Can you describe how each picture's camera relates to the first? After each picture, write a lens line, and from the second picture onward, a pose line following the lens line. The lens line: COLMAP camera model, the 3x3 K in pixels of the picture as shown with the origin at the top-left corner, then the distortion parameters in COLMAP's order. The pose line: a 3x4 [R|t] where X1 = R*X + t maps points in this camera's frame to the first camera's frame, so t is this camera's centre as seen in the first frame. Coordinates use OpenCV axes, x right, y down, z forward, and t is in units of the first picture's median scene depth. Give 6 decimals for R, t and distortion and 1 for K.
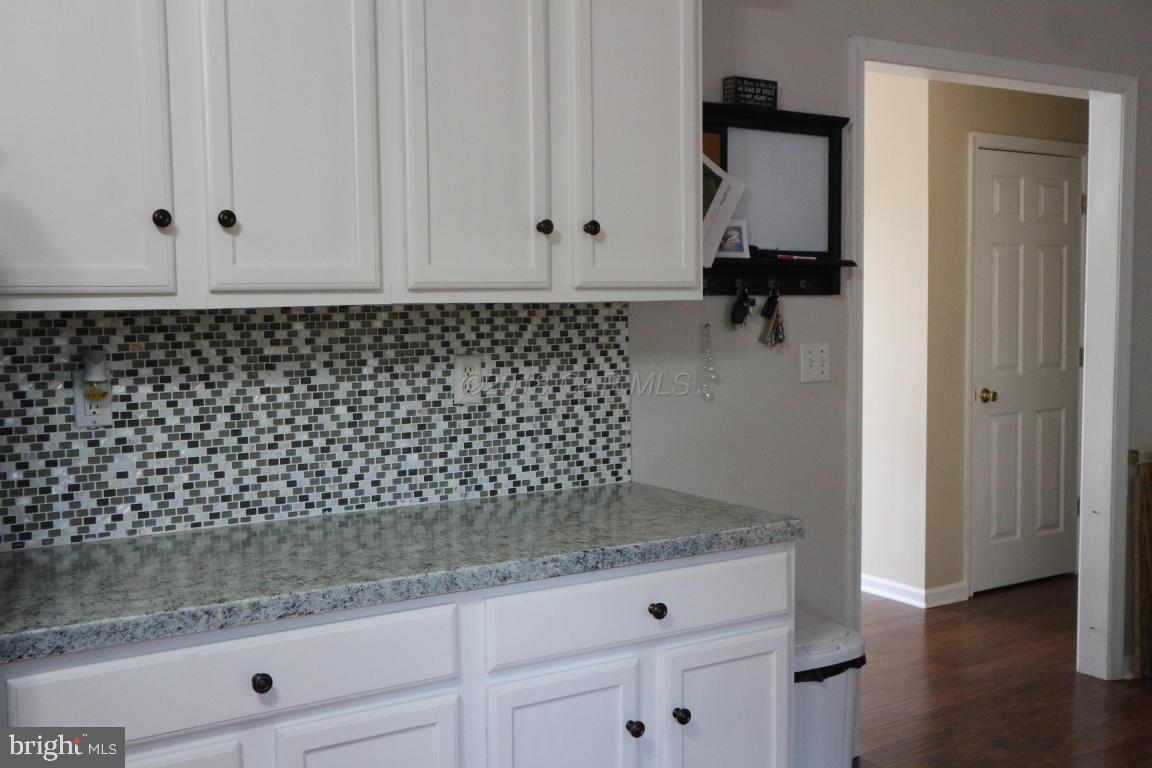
lens RADIAL K [[1136.9, 0, 576.0], [0, 1136.9, 384.0], [0, 0, 1]] dist [-0.002682, -0.003546]
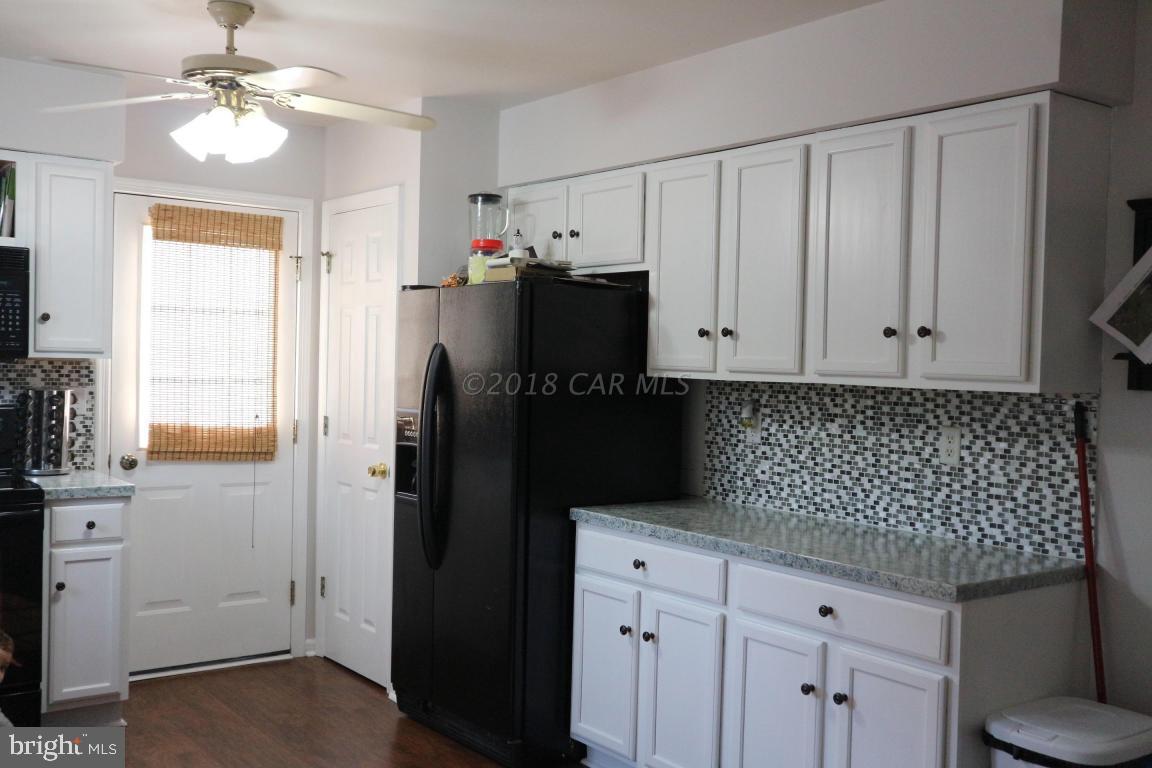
lens RADIAL K [[1136.9, 0, 576.0], [0, 1136.9, 384.0], [0, 0, 1]] dist [-0.002682, -0.003546]
pose [[0.113565, 0.042714, -0.992612, 1.163866], [-0.098148, 0.994671, 0.031573, -0.074451], [0.988671, 0.093838, 0.117153, 0.425148]]
